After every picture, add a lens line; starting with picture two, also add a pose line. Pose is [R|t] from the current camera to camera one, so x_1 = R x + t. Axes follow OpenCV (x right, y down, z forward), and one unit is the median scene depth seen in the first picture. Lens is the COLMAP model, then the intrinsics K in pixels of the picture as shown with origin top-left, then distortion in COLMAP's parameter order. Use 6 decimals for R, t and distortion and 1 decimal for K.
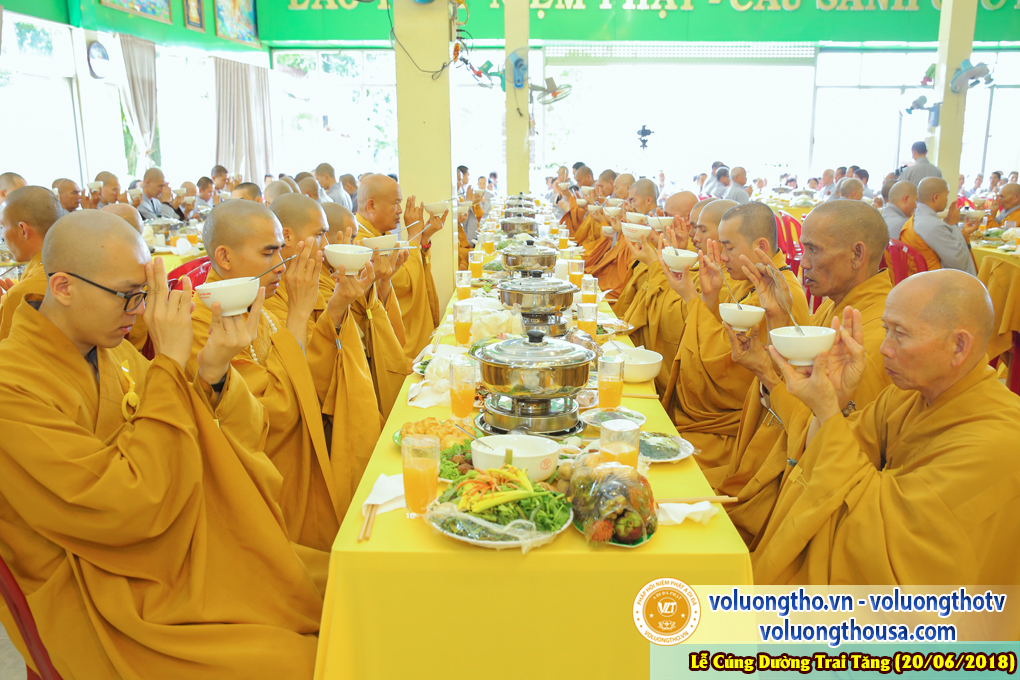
lens RADIAL K [[910.8, 0, 512.2], [0, 910.8, 343.2], [0, 0, 1]] dist [-0.051699, -0.007089]
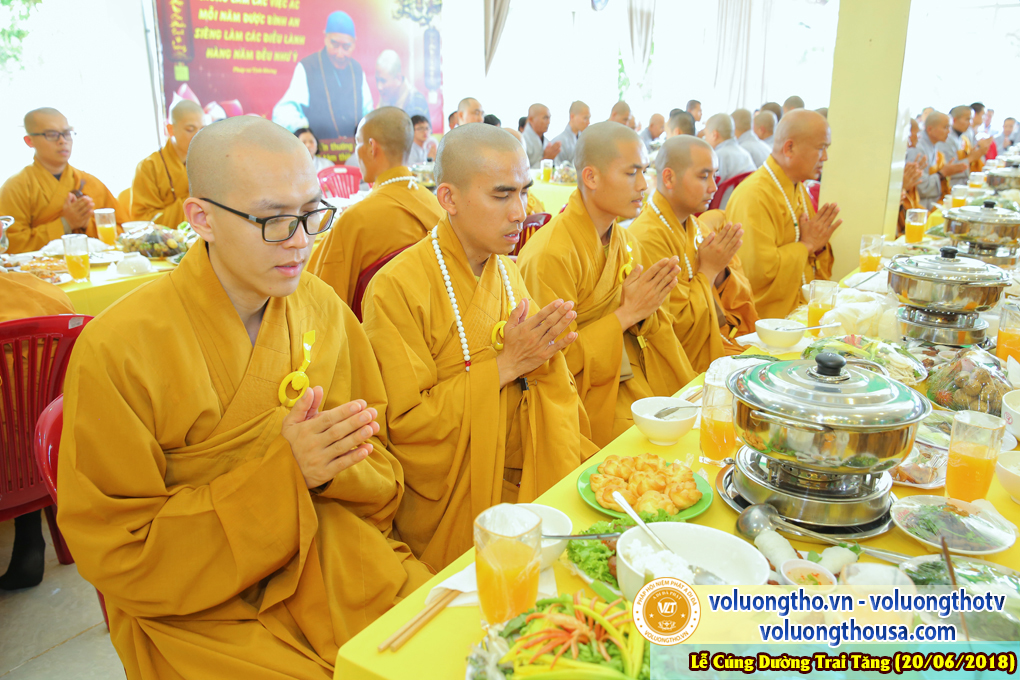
lens RADIAL K [[852.3, 0, 506.2], [0, 852.3, 336.3], [0, 0, 1]] dist [-0.047211, 0.081360]
pose [[0.835251, 0.162101, -0.525432, 0.095169], [-0.122063, 0.986378, 0.110271, -0.043507], [0.536149, -0.027969, 0.843660, 0.271202]]
